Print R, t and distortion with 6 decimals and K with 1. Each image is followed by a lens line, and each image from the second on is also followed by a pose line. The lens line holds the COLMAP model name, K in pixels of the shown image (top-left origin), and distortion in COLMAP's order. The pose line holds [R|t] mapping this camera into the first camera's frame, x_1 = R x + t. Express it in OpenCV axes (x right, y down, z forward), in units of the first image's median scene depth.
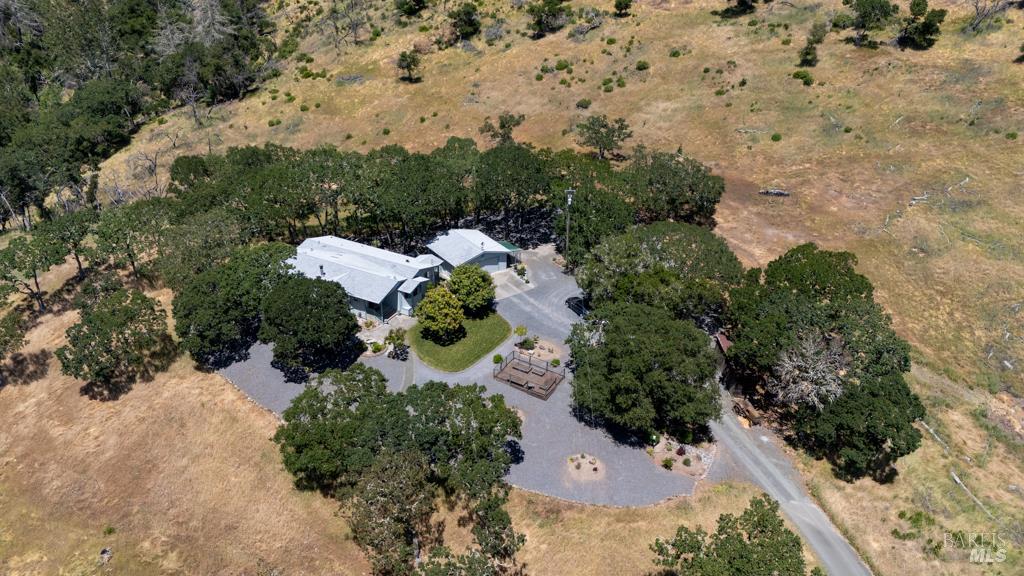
lens RADIAL K [[753.1, 0, 510.4], [0, 753.1, 289.4], [0, 0, 1]] dist [0.044346, -0.015650]
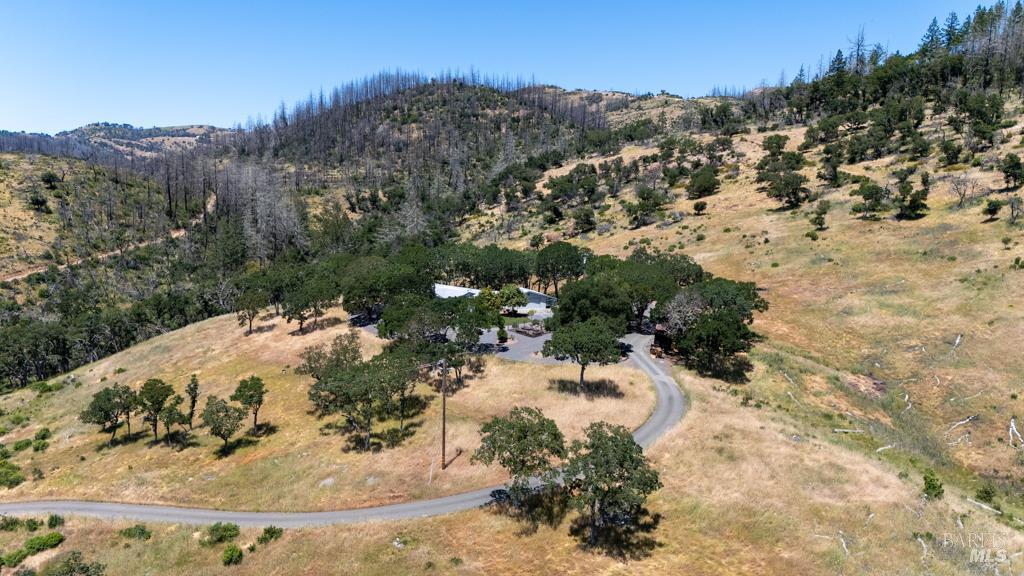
lens RADIAL K [[753.1, 0, 513.0], [0, 753.1, 287.0], [0, 0, 1]] dist [0.044346, -0.015650]
pose [[0.965312, 0.015803, -0.260622, 0.203549], [-0.109409, 0.930790, -0.348798, 0.294334], [0.237072, 0.365213, 0.900231, -0.263596]]
